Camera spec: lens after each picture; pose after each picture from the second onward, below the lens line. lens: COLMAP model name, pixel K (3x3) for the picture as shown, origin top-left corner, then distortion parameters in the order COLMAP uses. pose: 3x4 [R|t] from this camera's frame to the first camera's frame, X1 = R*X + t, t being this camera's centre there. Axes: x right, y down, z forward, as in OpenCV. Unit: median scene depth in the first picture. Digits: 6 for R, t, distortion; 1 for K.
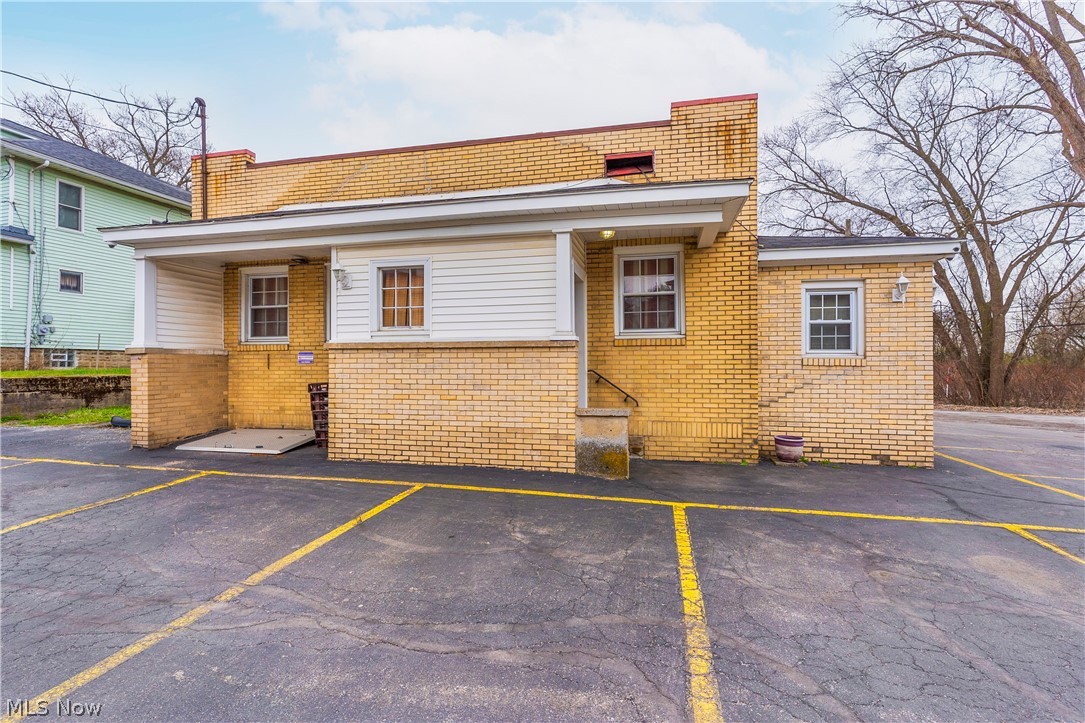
lens RADIAL K [[525.7, 0, 542.0], [0, 525.7, 355.8], [0, 0, 1]] dist [-0.000052, 0.000892]
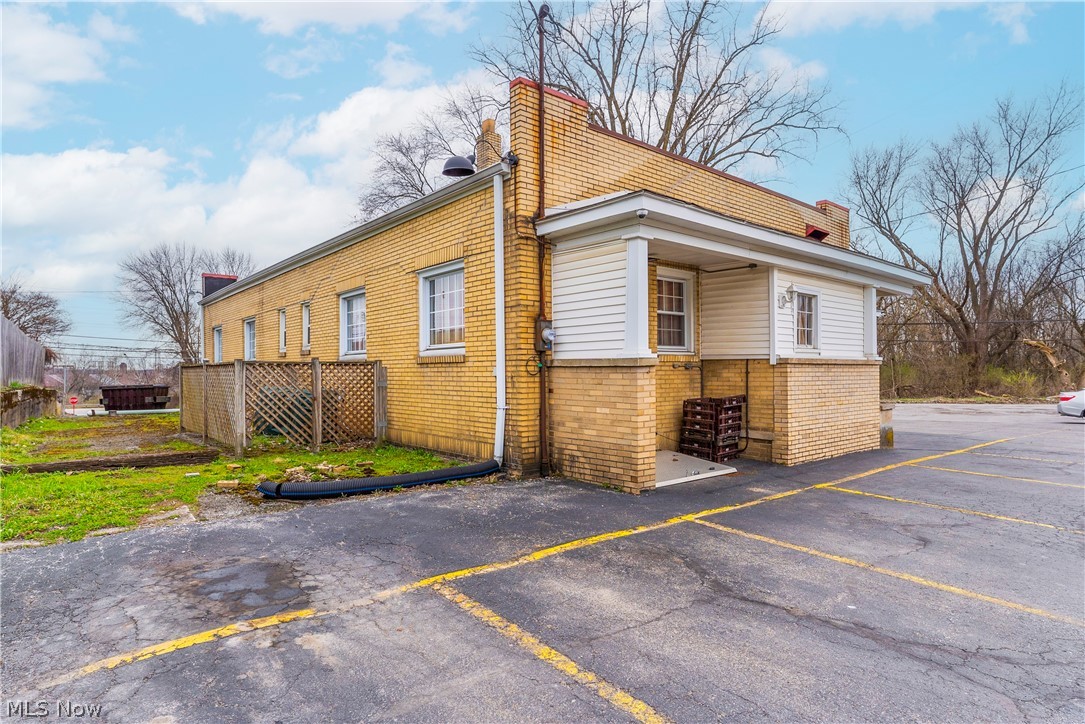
lens RADIAL K [[595.9, 0, 545.9], [0, 595.9, 372.7], [0, 0, 1]] dist [-0.001859, -0.000015]
pose [[0.598006, 0.002488, 0.801488, -1.581004], [-0.001863, 0.999997, -0.001713, 0.009056], [-0.801490, -0.000469, 0.598009, 0.635279]]
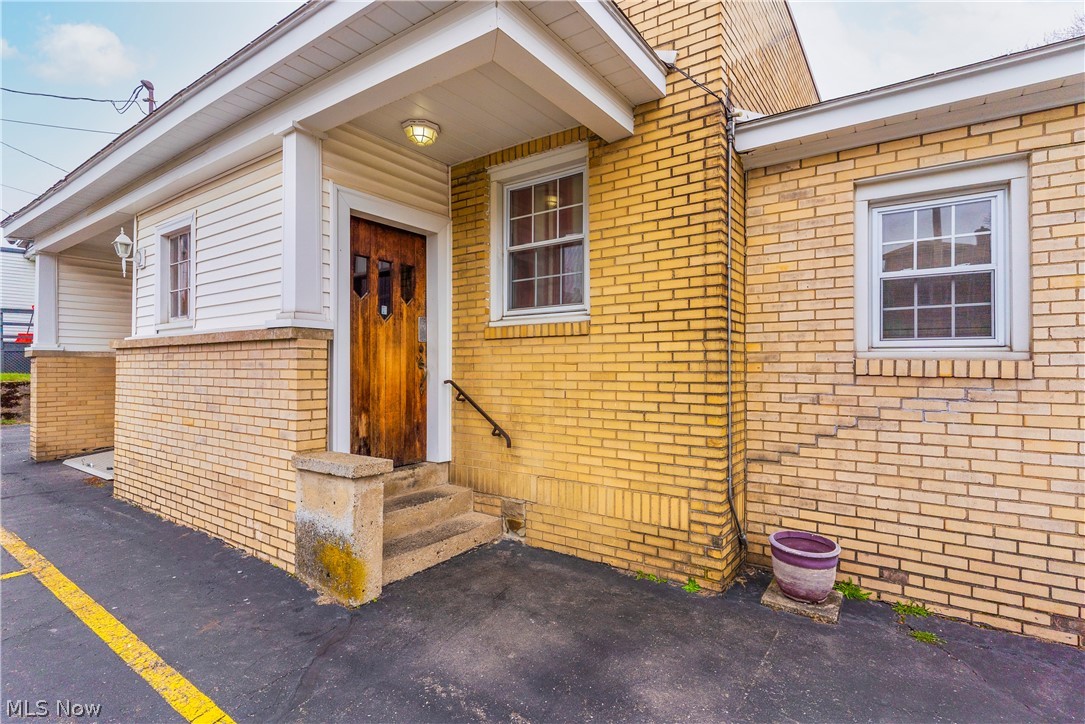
lens RADIAL K [[525.7, 0, 543.0], [0, 525.7, 356.8], [0, 0, 1]] dist [-0.000052, 0.000892]
pose [[0.927102, -0.005513, -0.374769, 0.422869], [0.004371, 0.999983, -0.003896, 0.003457], [0.374784, 0.001973, 0.927110, 0.502981]]
